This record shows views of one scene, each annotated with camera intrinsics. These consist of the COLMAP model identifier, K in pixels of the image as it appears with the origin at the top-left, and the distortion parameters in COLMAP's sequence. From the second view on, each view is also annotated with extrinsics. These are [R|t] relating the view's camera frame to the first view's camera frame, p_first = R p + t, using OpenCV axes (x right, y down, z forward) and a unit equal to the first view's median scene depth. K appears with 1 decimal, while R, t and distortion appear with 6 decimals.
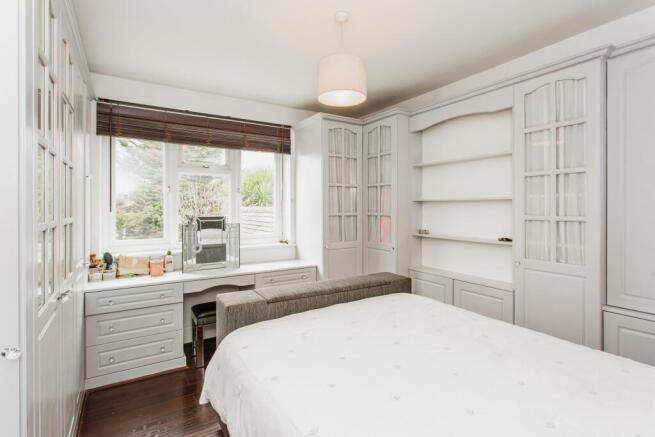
lens RADIAL K [[317.5, 0, 327.5], [0, 317.5, 208.8], [0, 0, 1]] dist [-0.003735, 0.001186]
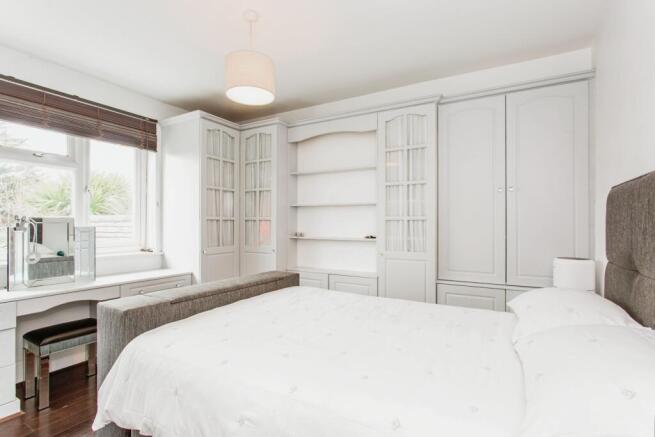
lens RADIAL K [[312.3, 0, 327.5], [0, 312.3, 218.5], [0, 0, 1]] dist [-0.001559, 0.000848]
pose [[0.890059, 0.010361, 0.455728, -0.120416], [-0.004091, 0.999883, -0.014743, 0.037944], [-0.455827, 0.011258, 0.889997, -0.002270]]
